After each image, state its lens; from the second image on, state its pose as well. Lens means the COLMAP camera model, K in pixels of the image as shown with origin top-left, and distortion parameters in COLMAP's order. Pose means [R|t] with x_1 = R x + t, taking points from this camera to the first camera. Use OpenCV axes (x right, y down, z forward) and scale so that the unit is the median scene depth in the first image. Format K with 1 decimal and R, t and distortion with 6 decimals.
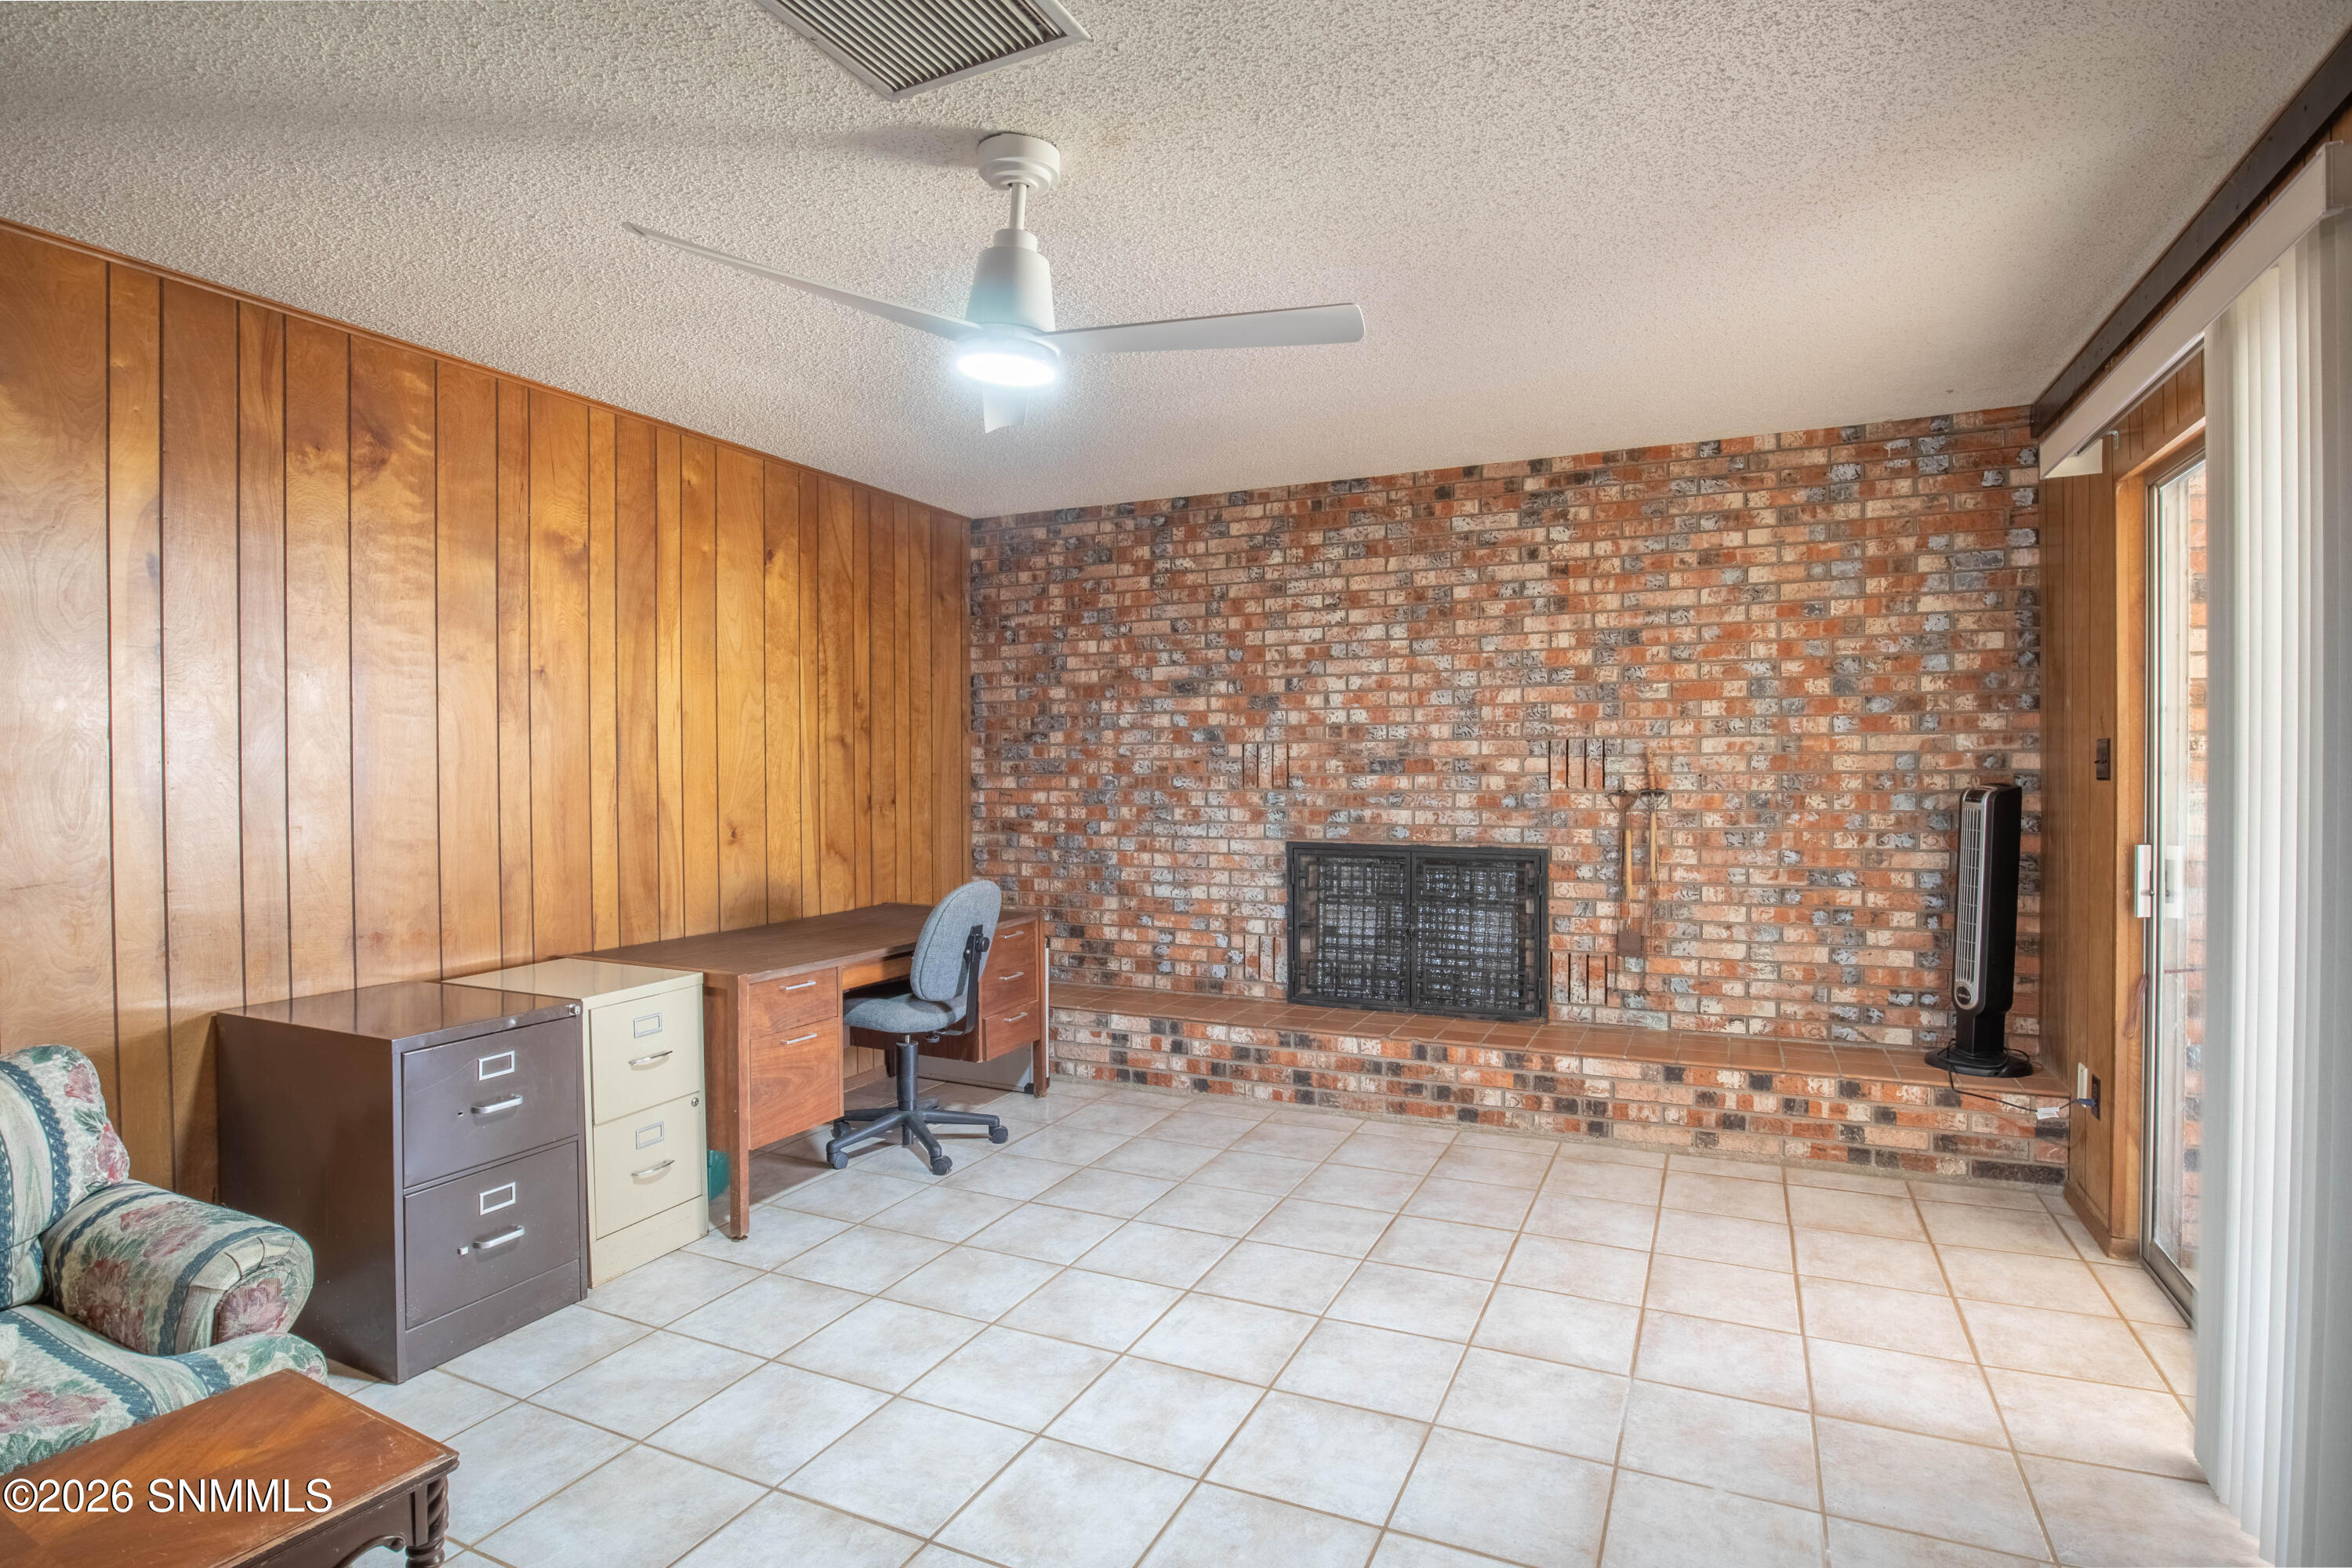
lens RADIAL K [[1172.2, 0, 1215.2], [0, 1172.2, 769.9], [0, 0, 1]] dist [-0.040083, 0.007928]
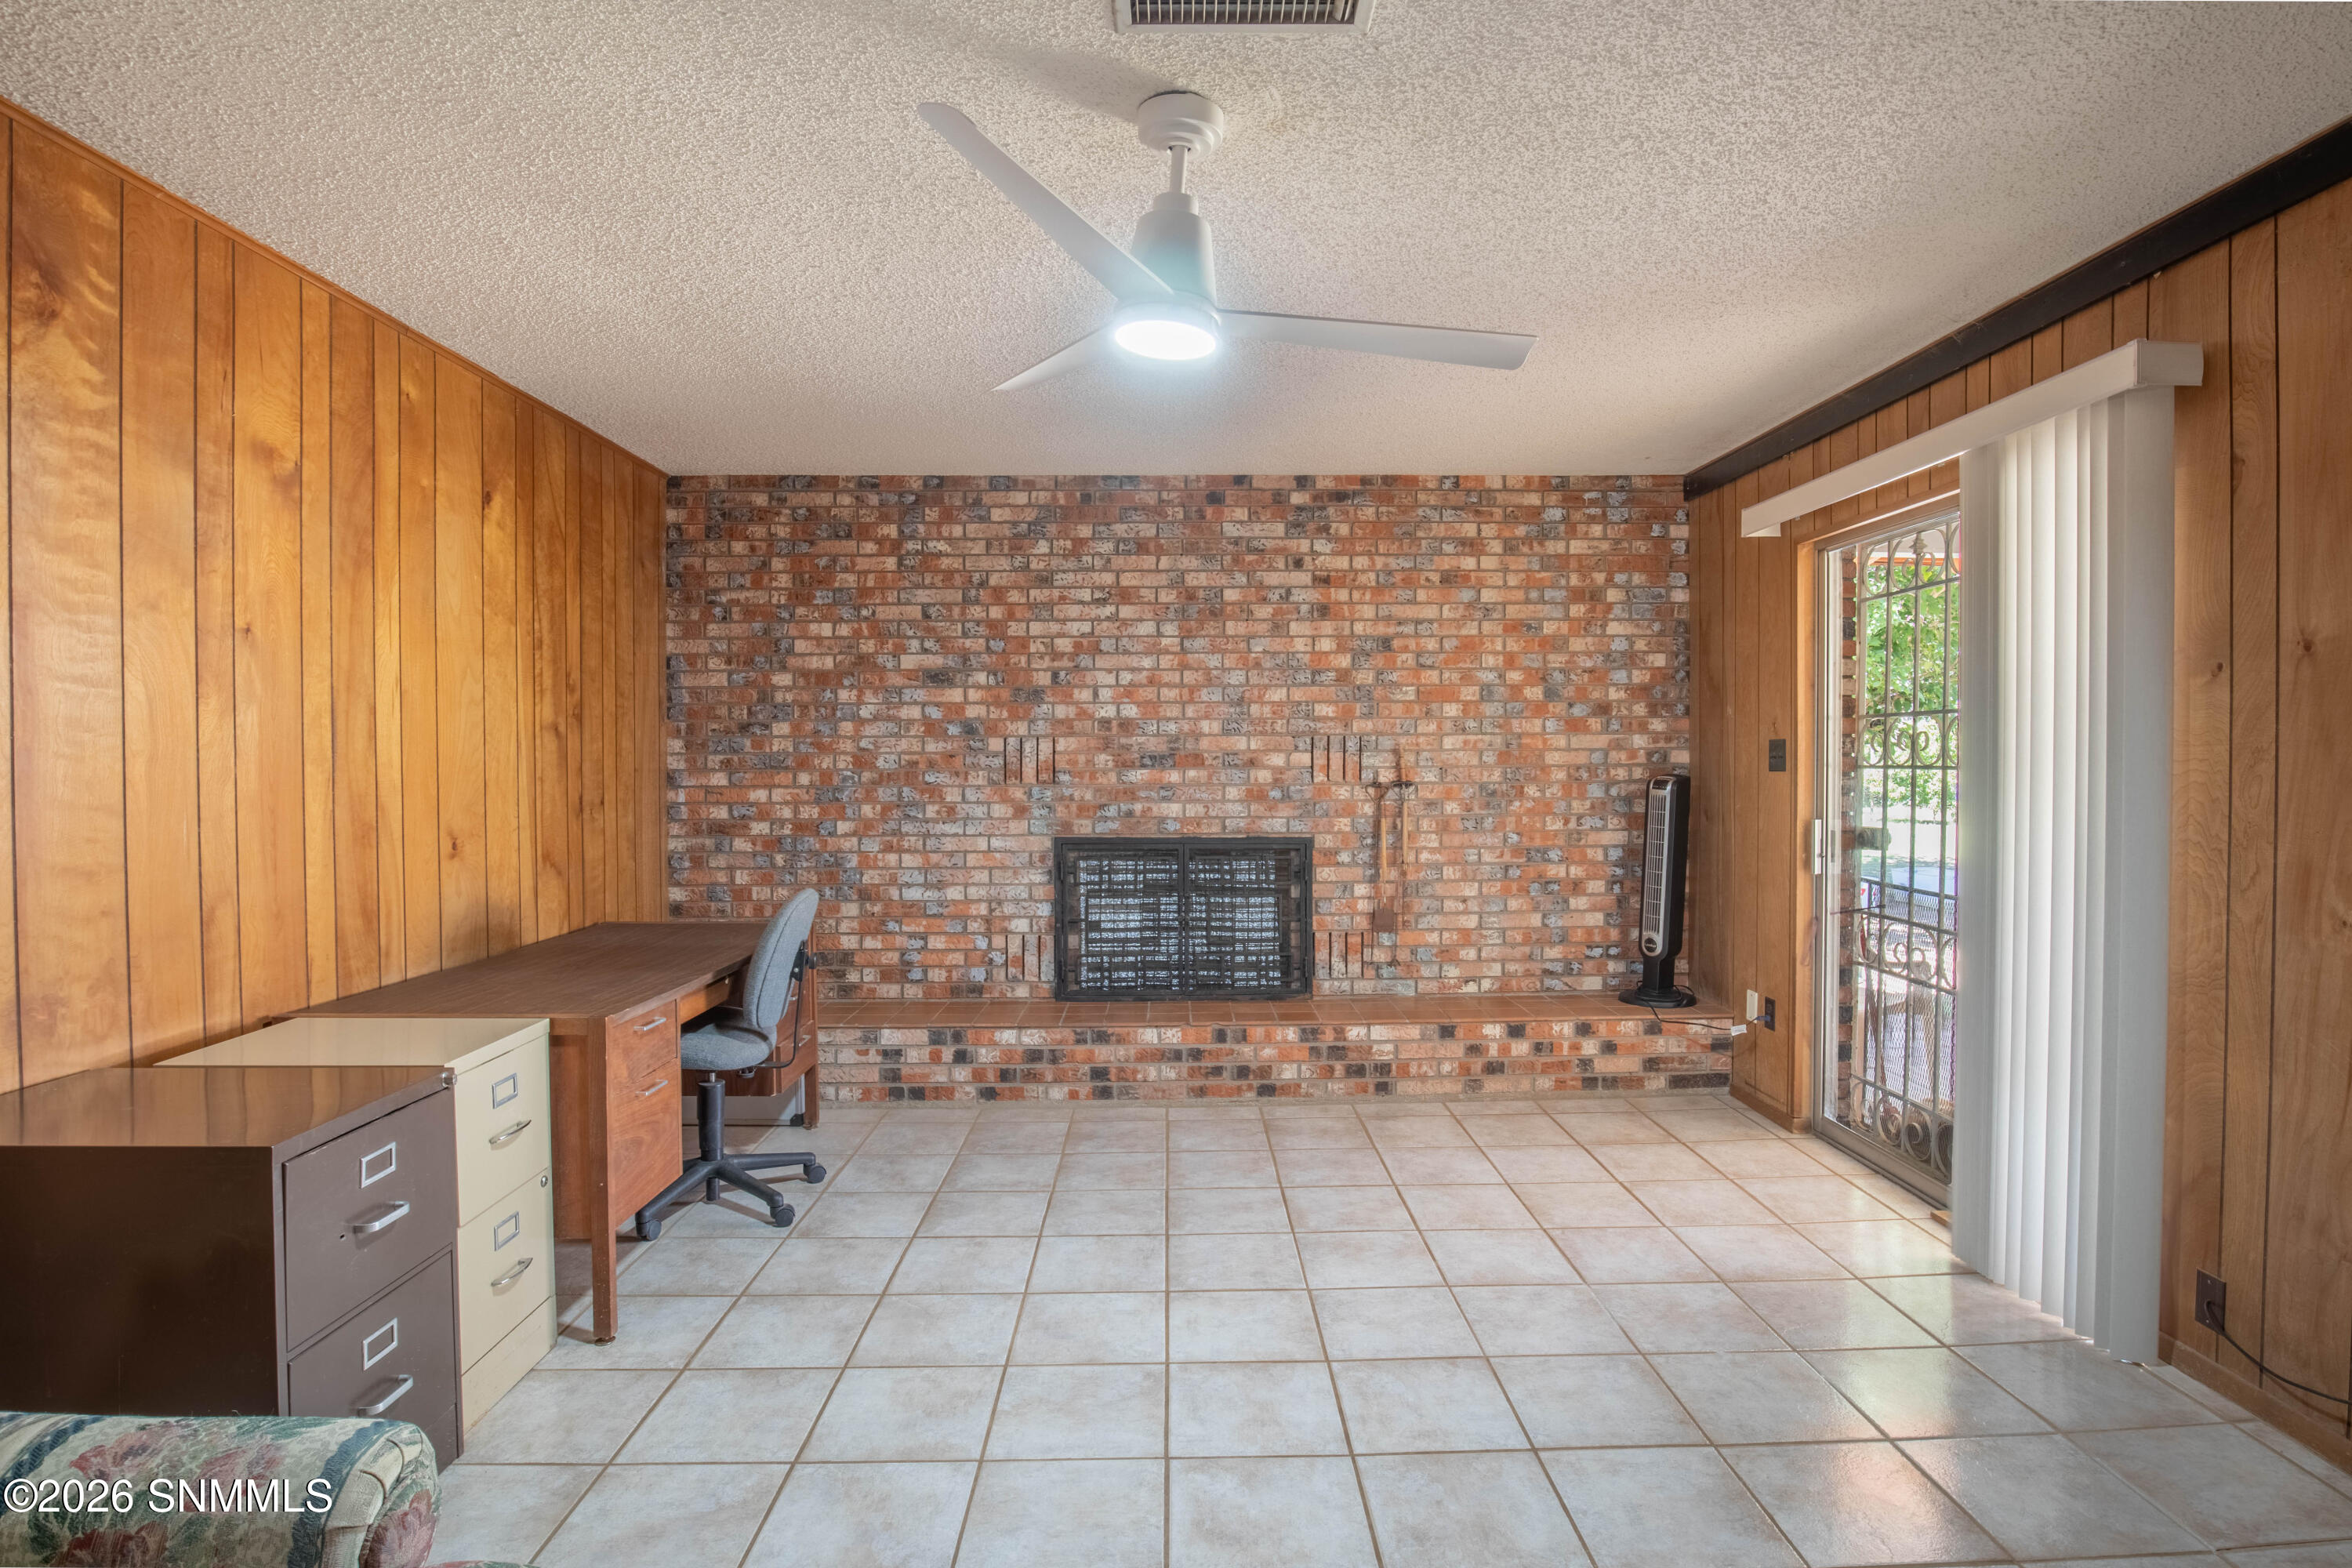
lens RADIAL K [[1172.2, 0, 1192.0], [0, 1172.2, 771.7], [0, 0, 1]] dist [-0.040083, 0.007928]
pose [[0.901893, -0.003532, 0.431944, -0.296460], [0.001421, 0.999985, 0.005210, 0.001340], [-0.431957, -0.004085, 0.901885, 0.072330]]
